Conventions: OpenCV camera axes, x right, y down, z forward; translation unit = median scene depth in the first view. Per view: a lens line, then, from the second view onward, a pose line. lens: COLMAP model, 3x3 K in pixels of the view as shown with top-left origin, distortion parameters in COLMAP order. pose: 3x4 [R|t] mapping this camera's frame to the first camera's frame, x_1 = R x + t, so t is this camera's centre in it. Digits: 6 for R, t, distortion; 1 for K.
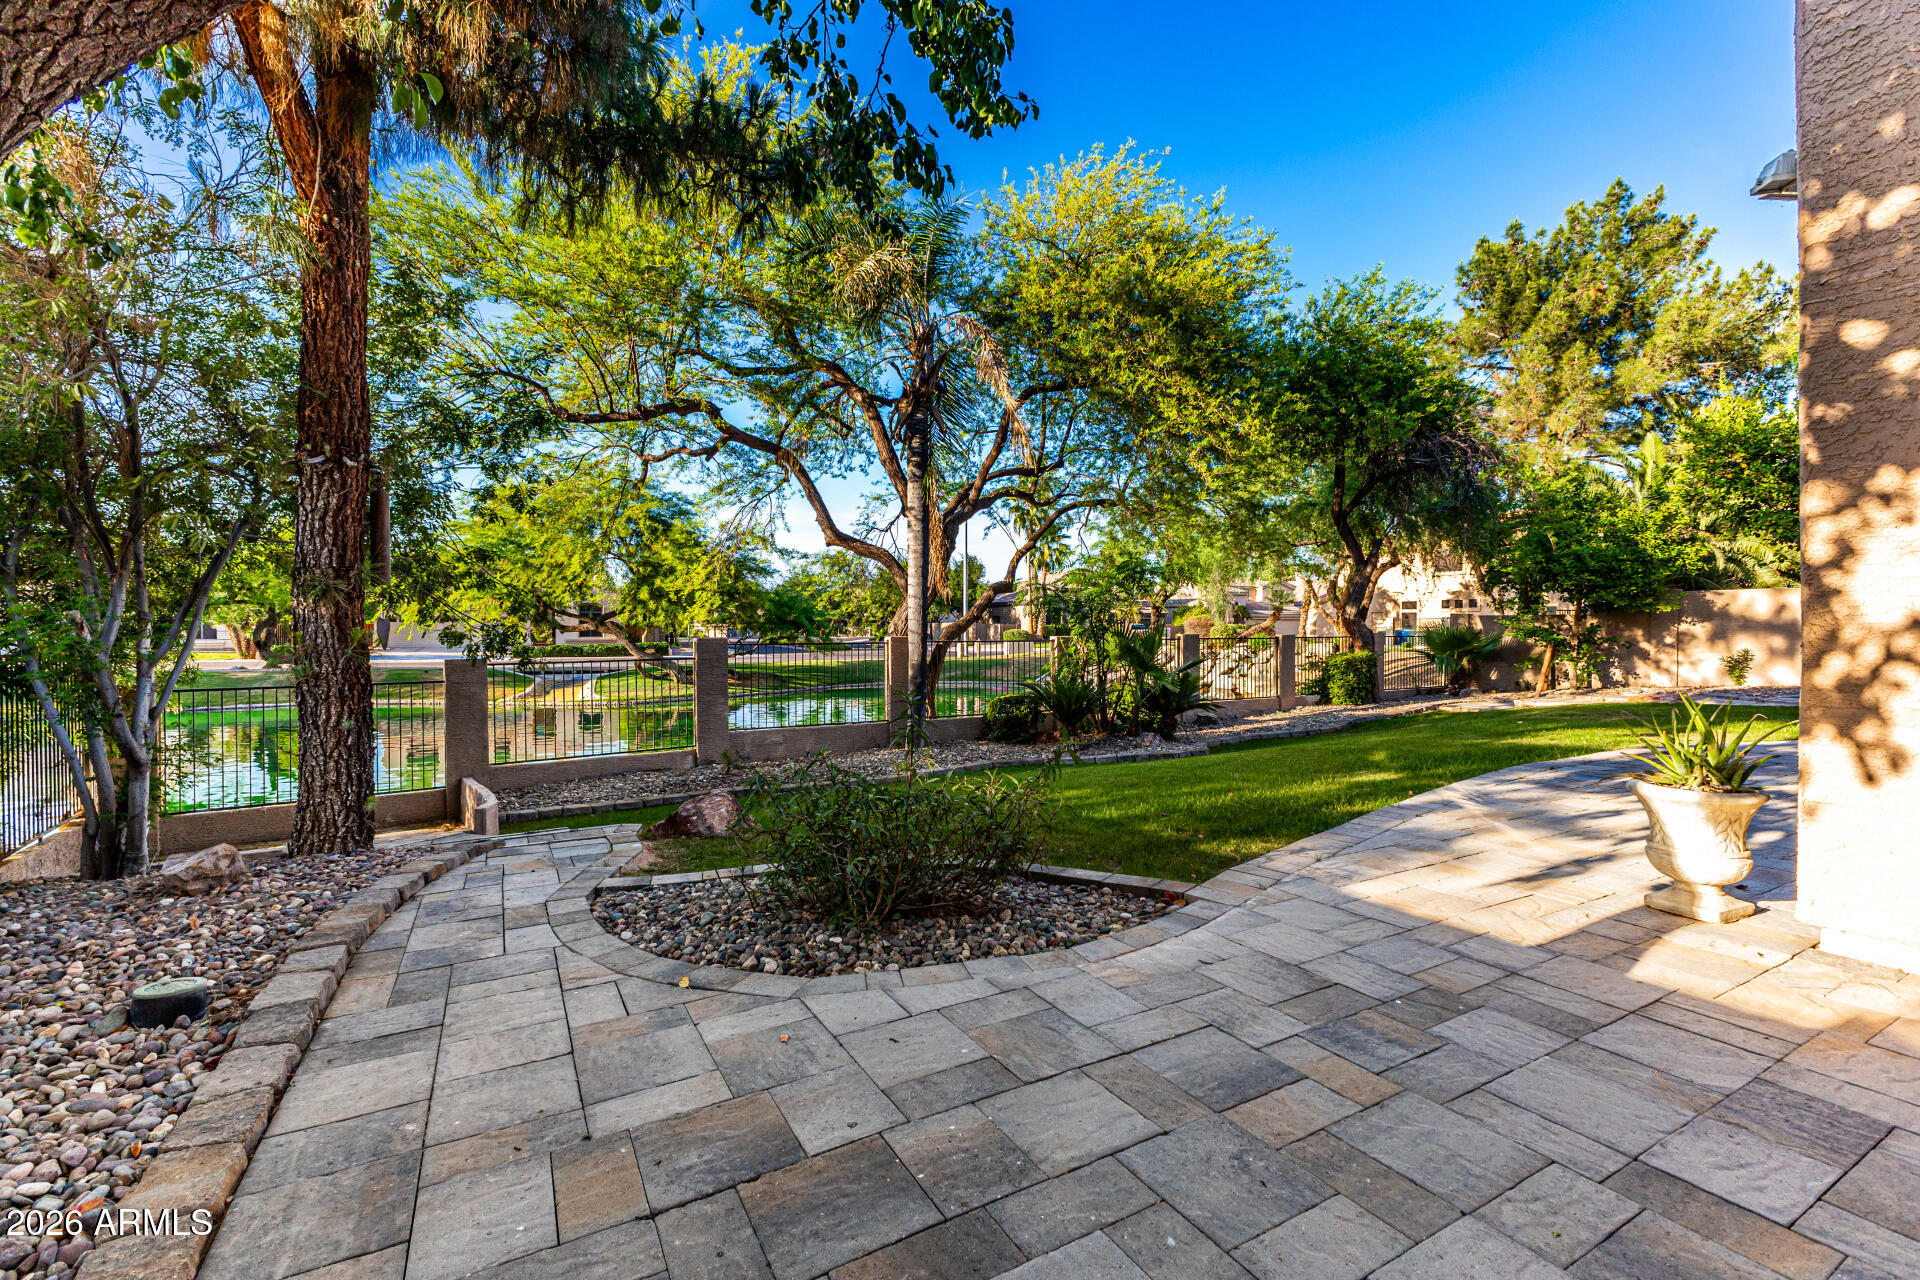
lens RADIAL K [[833.1, 0, 957.0], [0, 833.1, 644.5], [0, 0, 1]] dist [0.014294, -0.004187]
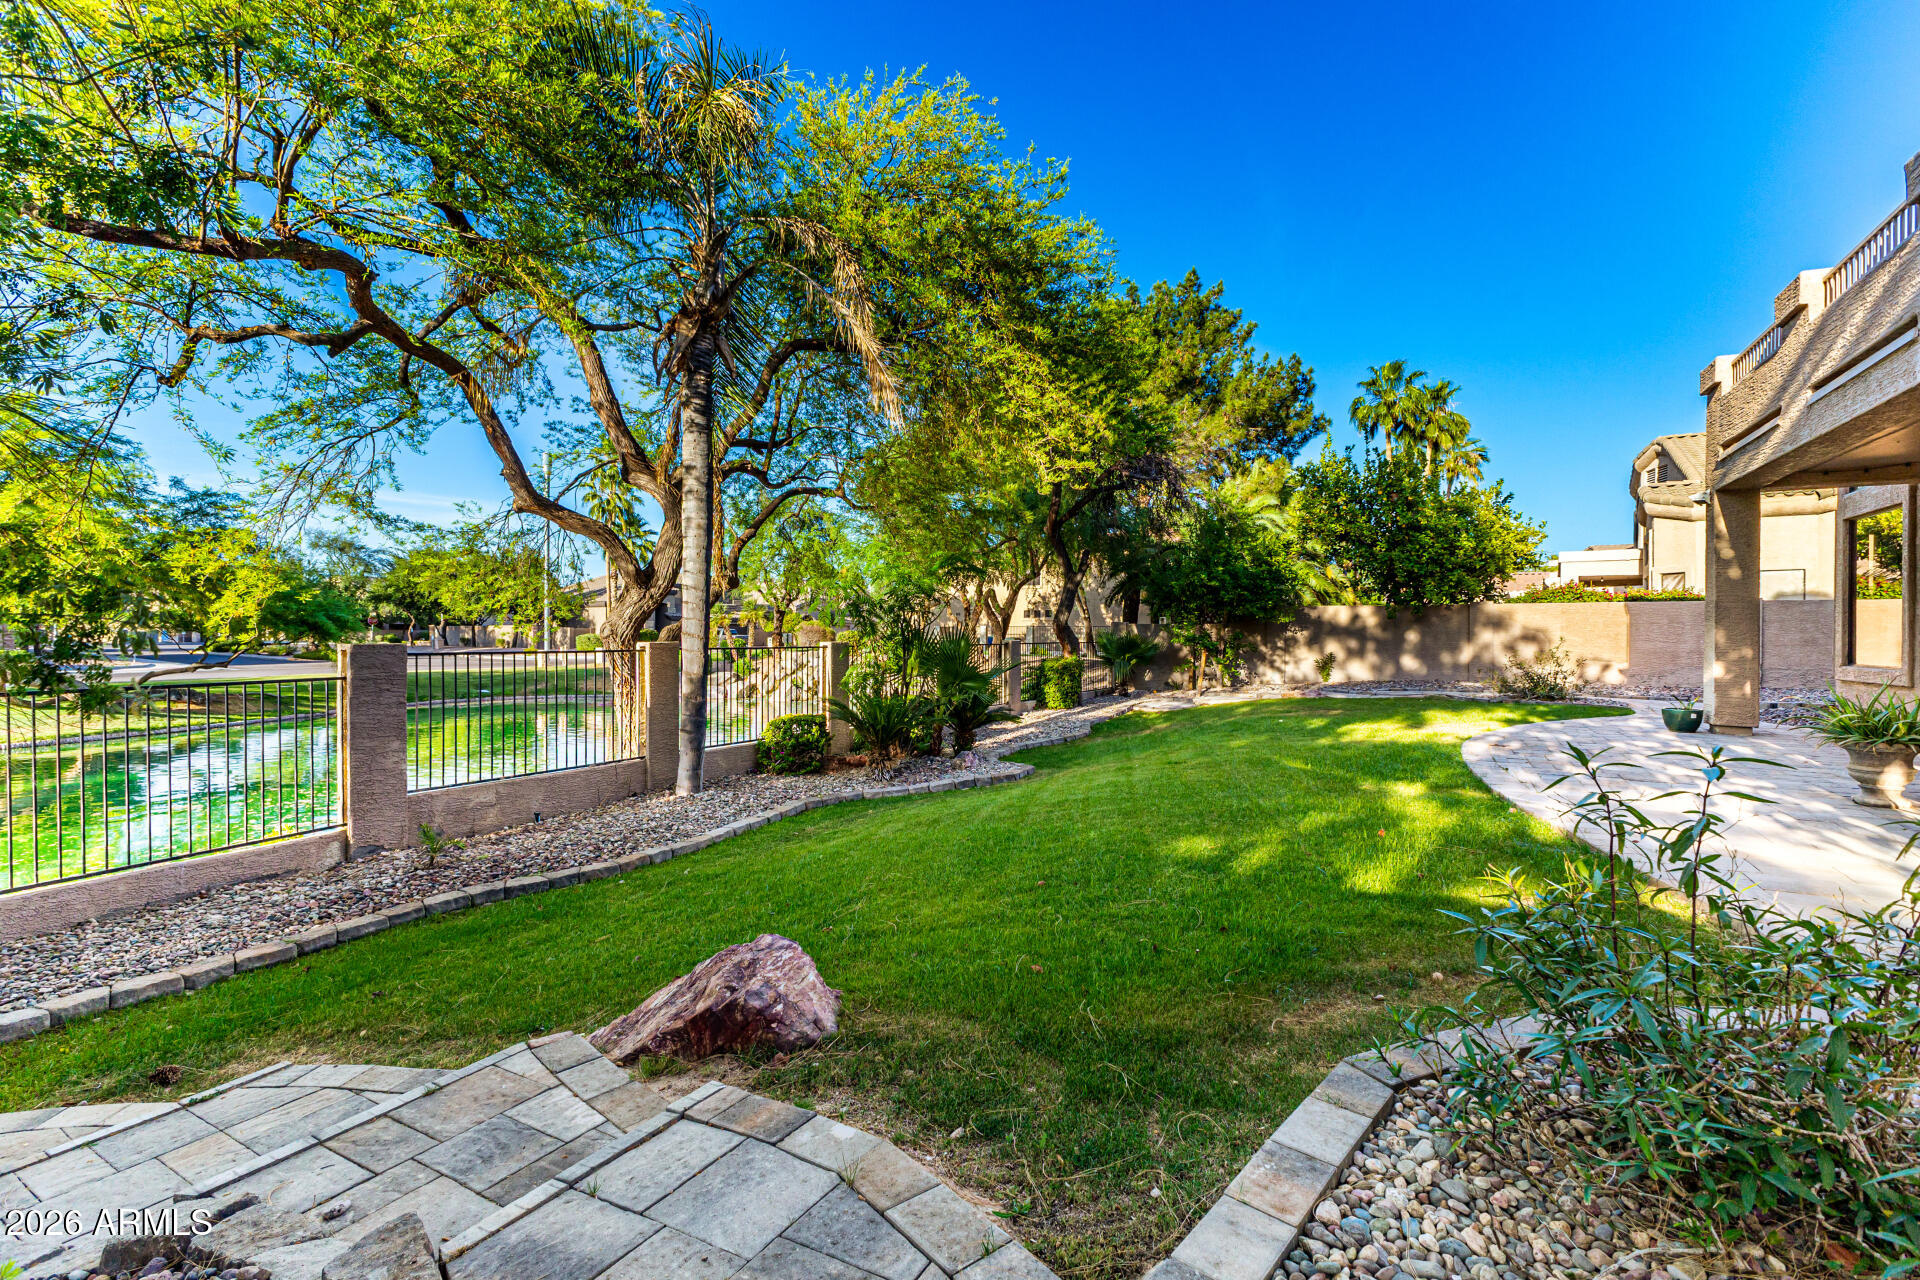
lens RADIAL K [[836.2, 0, 971.9], [0, 836.2, 632.3], [0, 0, 1]] dist [0.007916, -0.000382]
pose [[0.857538, 0.004304, 0.514403, -0.161426], [0.006736, 0.999785, -0.019596, -0.001724], [-0.514377, 0.020270, 0.857324, 0.176465]]
